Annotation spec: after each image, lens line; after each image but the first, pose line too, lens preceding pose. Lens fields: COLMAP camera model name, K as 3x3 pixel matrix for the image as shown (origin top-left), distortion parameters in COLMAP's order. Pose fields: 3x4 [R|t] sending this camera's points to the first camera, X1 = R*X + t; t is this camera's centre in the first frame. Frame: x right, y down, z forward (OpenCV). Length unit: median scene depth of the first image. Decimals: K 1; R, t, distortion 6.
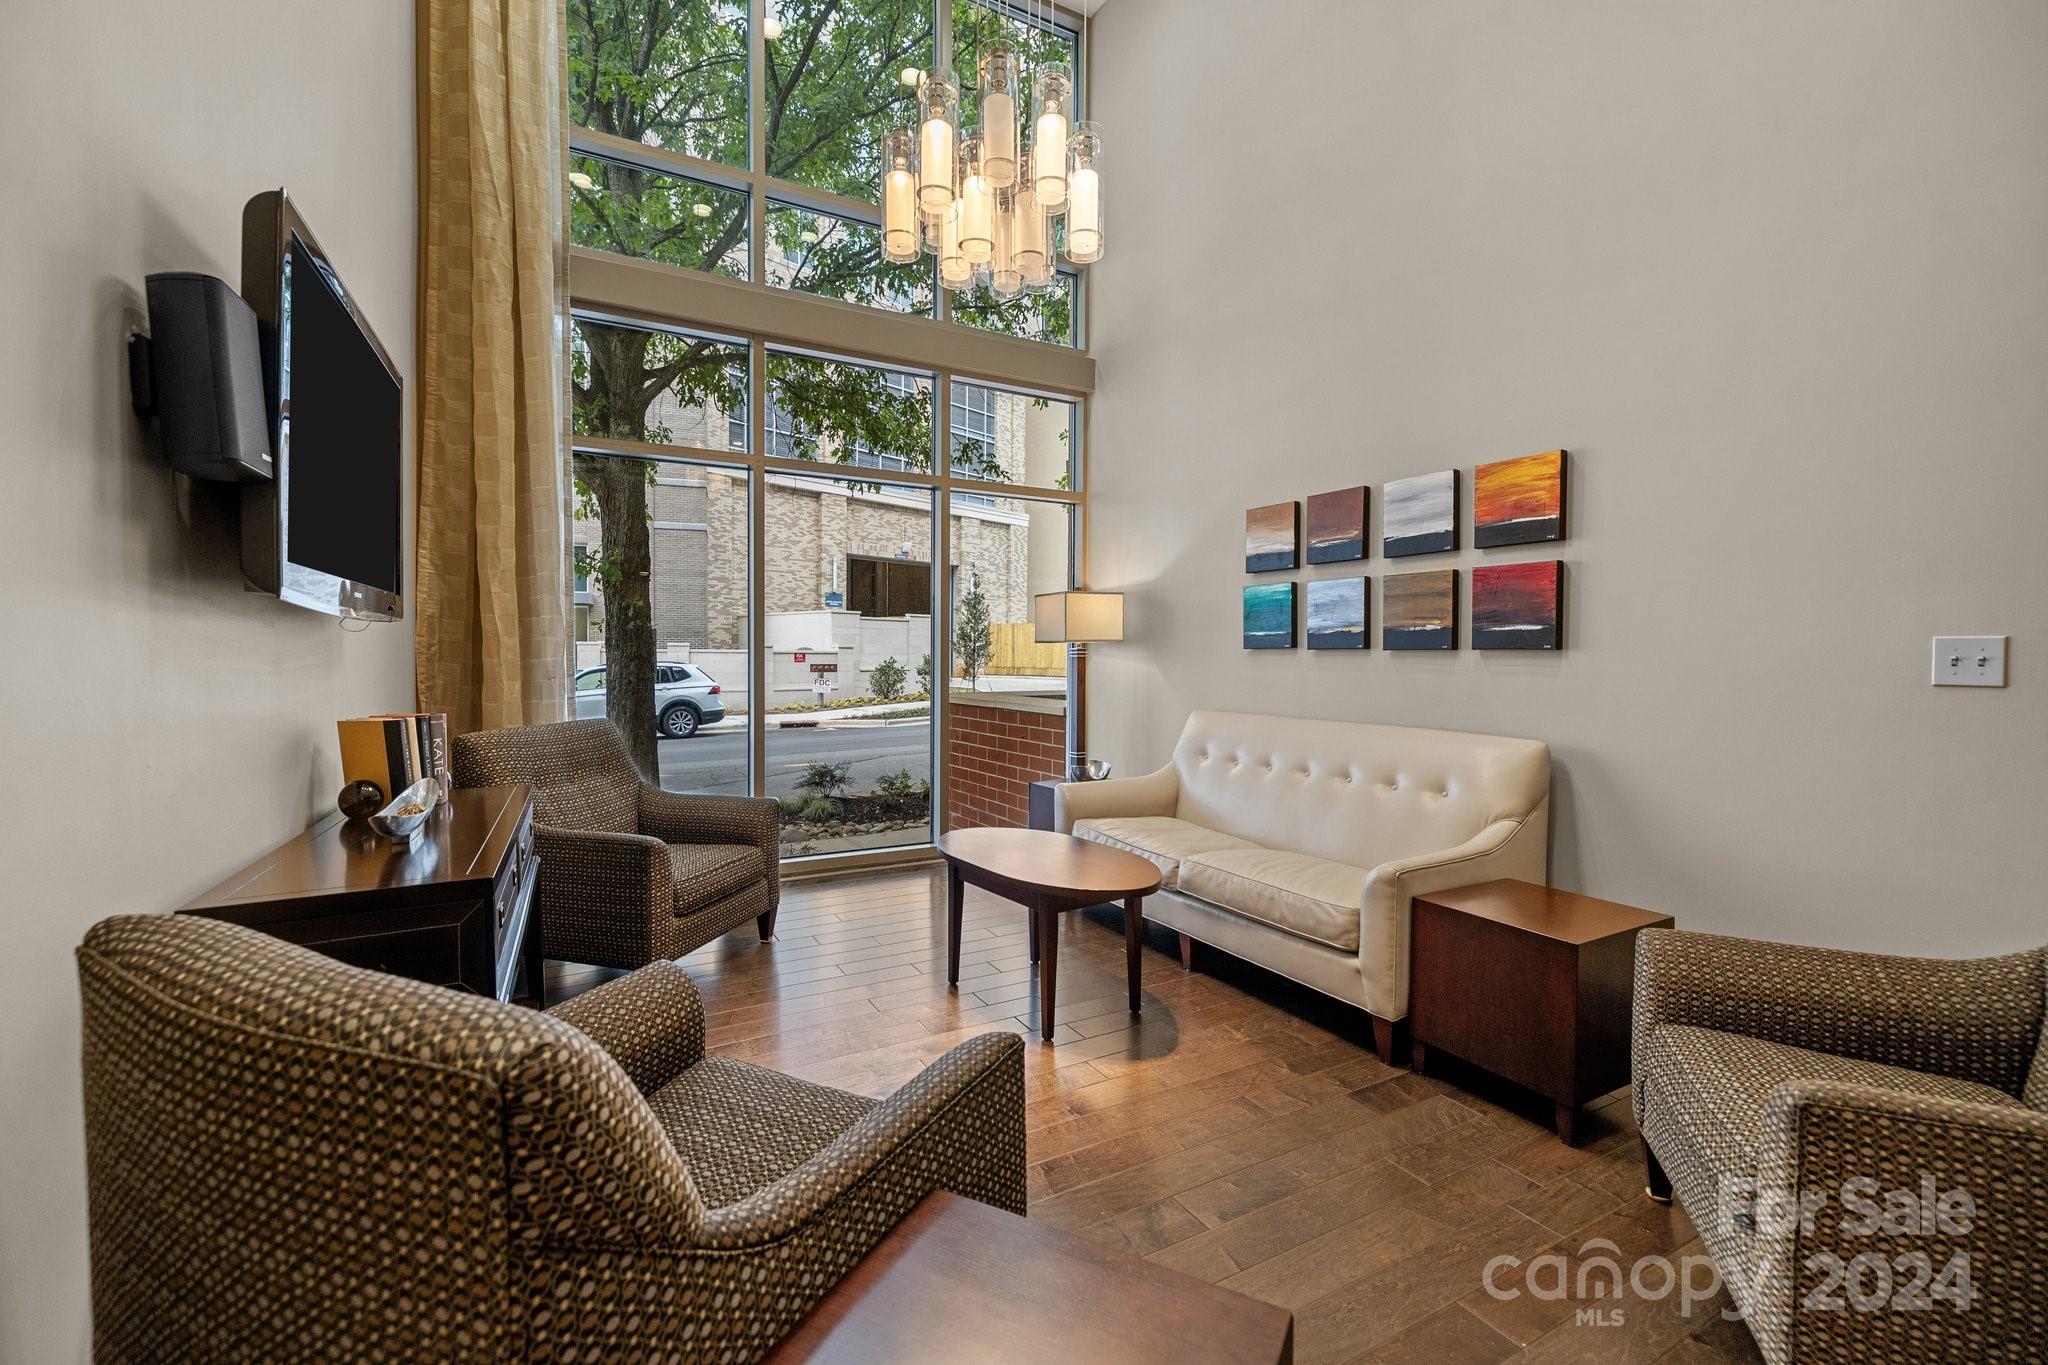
lens RADIAL K [[830.6, 0, 1024.6], [0, 830.6, 682.4], [0, 0, 1]] dist [0.001055, 0.000142]
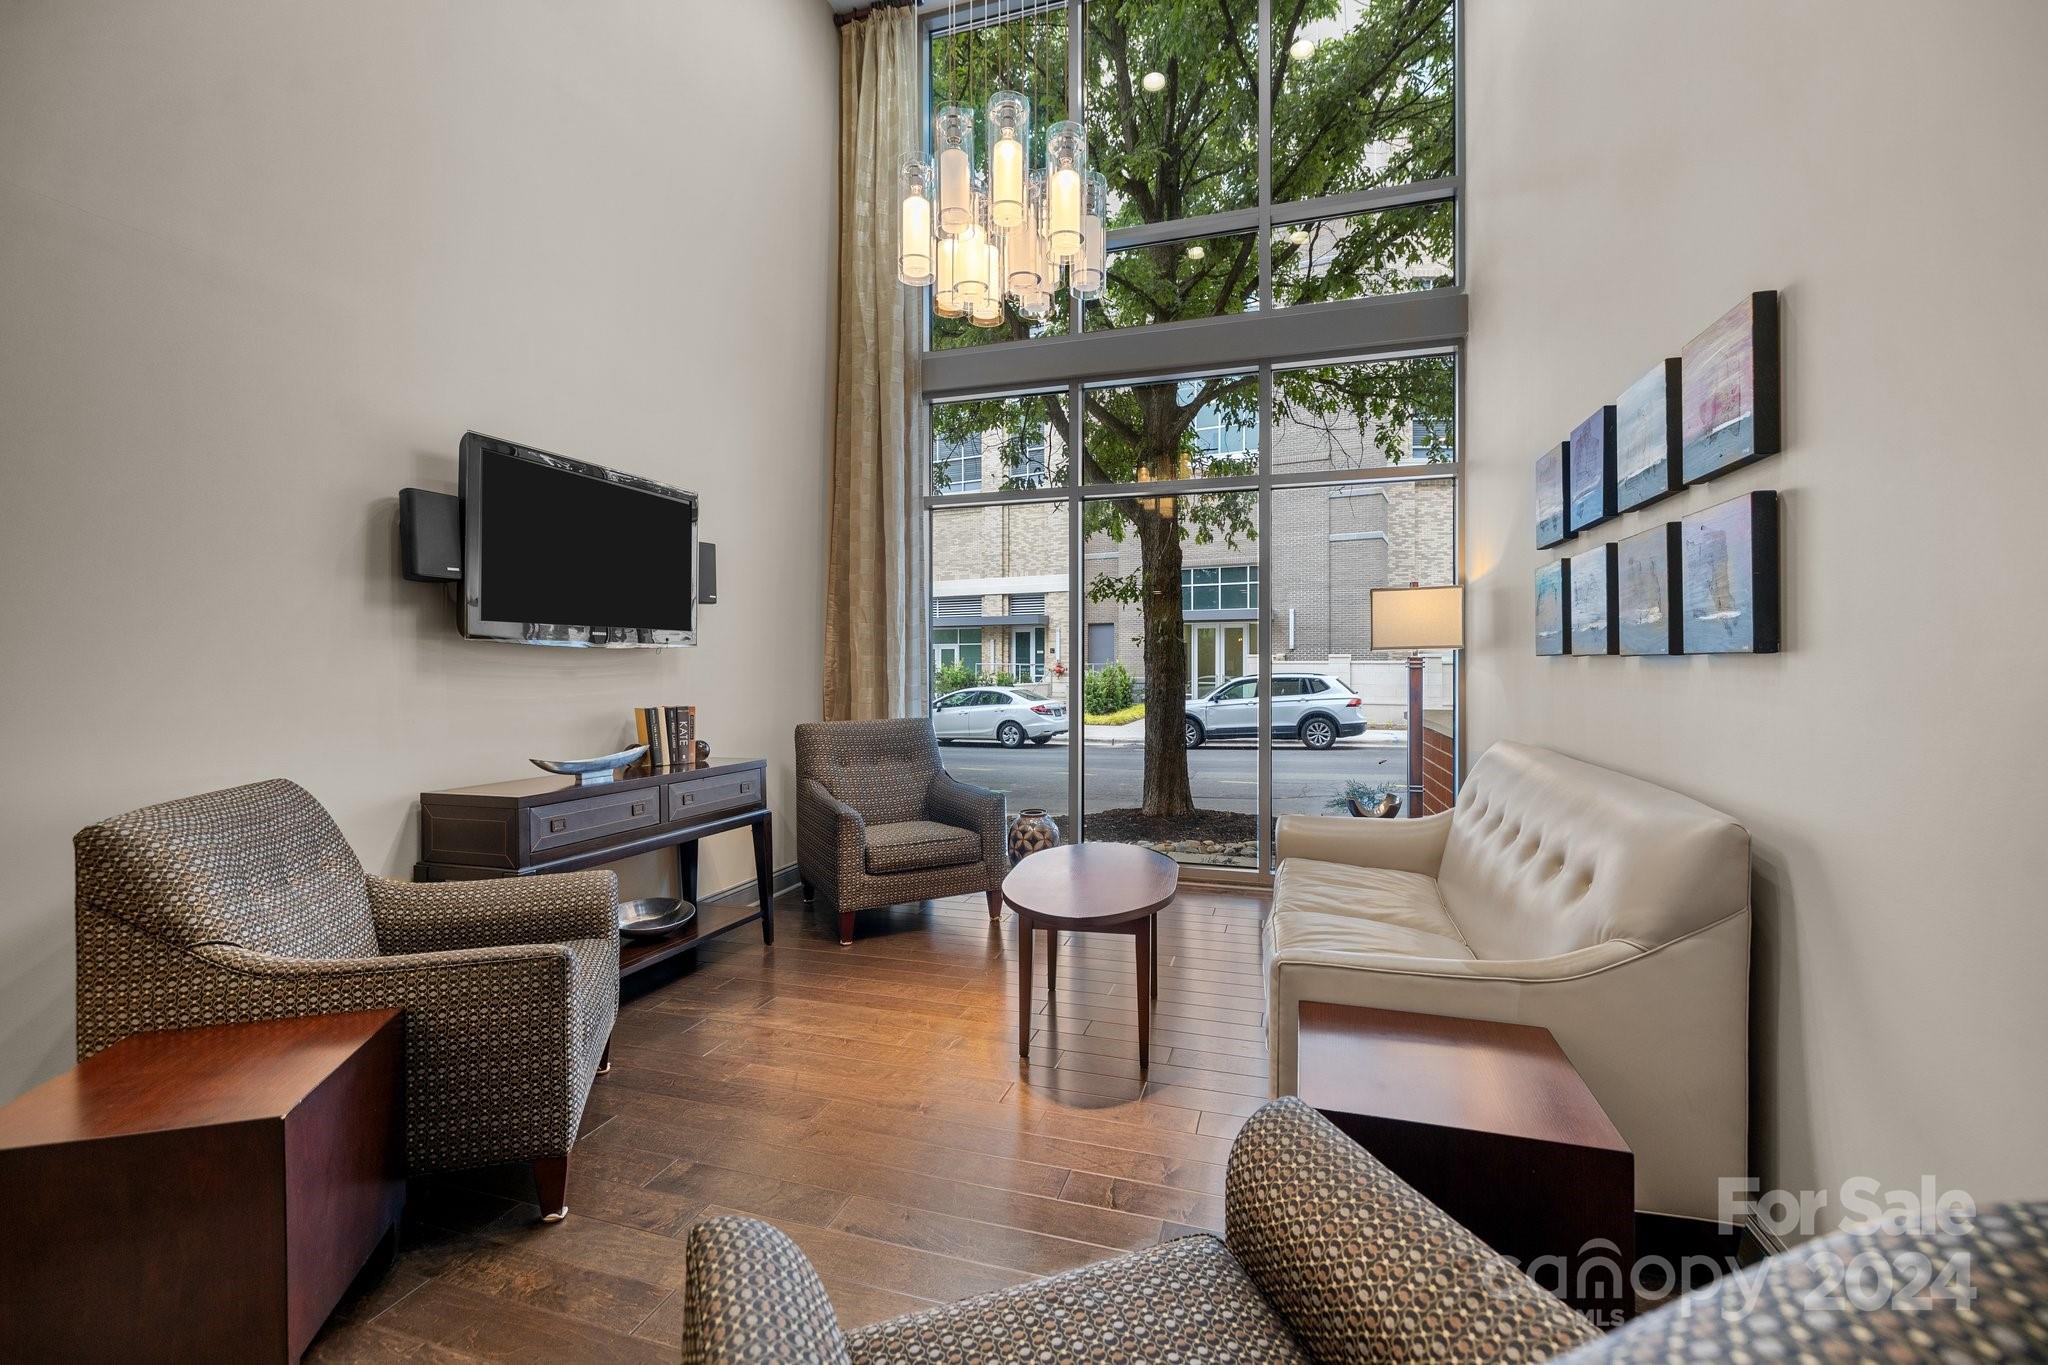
lens RADIAL K [[851.5, 0, 1026.6], [0, 851.5, 671.8], [0, 0, 1]] dist [0.013369, -0.003439]
pose [[0.704466, 0.000489, -0.709738, 0.095003], [-0.019475, 0.999637, -0.018641, -0.000906], [0.709471, 0.026954, 0.704219, 0.034272]]
